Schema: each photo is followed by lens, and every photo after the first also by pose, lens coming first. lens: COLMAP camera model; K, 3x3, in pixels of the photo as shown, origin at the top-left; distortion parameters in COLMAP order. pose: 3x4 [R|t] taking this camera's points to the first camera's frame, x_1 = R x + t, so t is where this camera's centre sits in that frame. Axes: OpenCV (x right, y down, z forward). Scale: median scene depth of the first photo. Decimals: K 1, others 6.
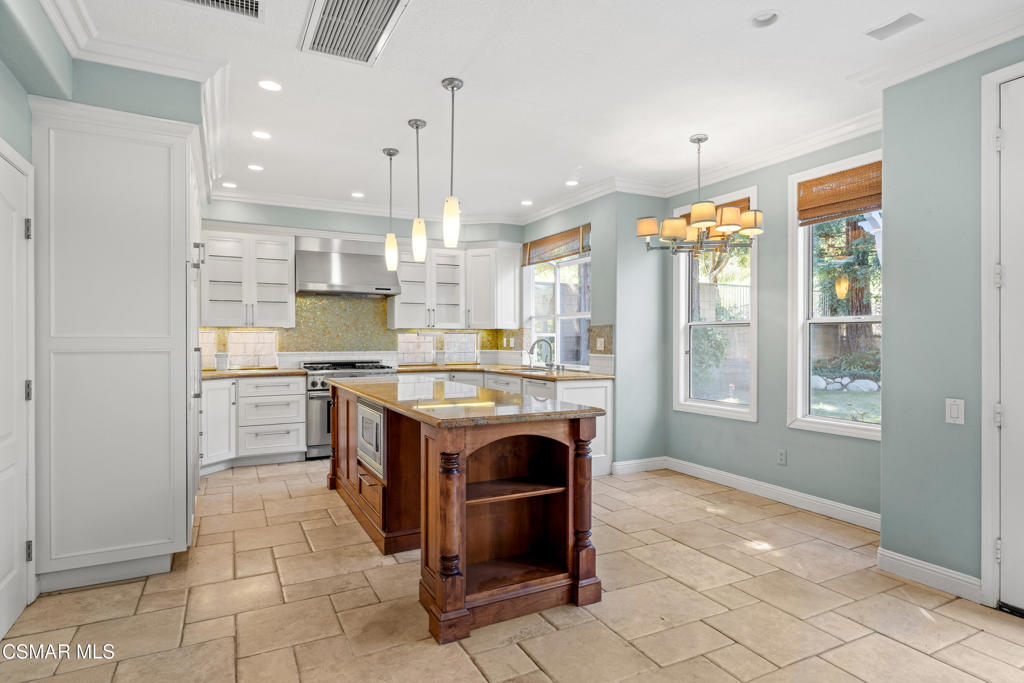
lens RADIAL K [[557.9, 0, 512.6], [0, 557.9, 343.7], [0, 0, 1]] dist [0.007306, 0.000371]
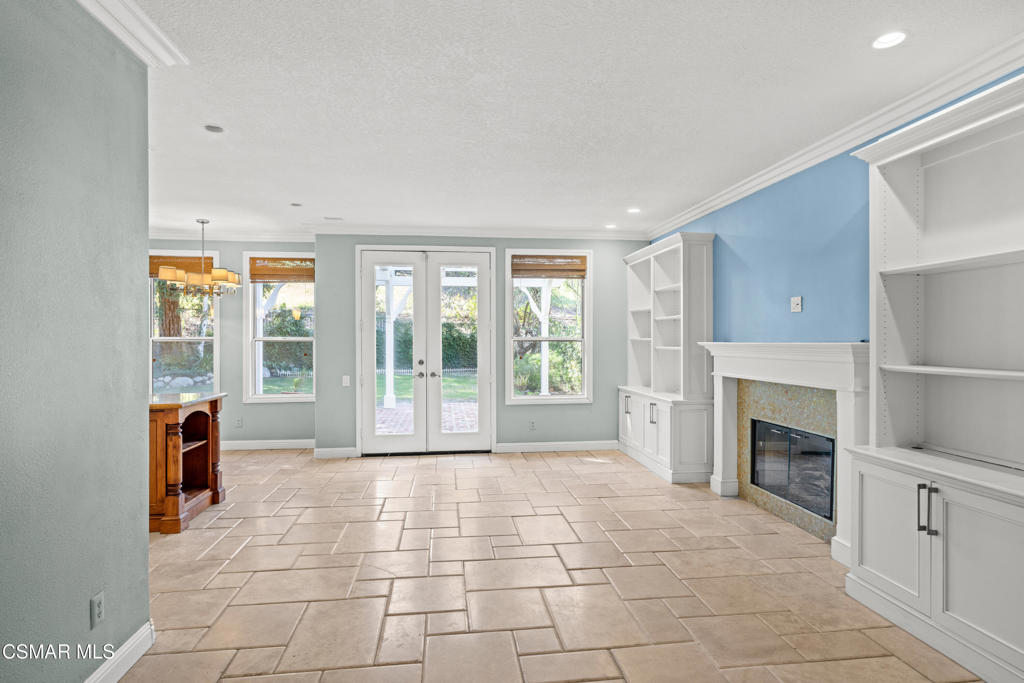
lens RADIAL K [[557.9, 0, 520.0], [0, 557.9, 341.3], [0, 0, 1]] dist [0.007306, 0.000371]
pose [[0.337840, -0.003118, 0.941198, -0.612377], [0.007232, 0.999974, 0.000717, -0.021992], [-0.941176, 0.006564, 0.337854, -0.254747]]
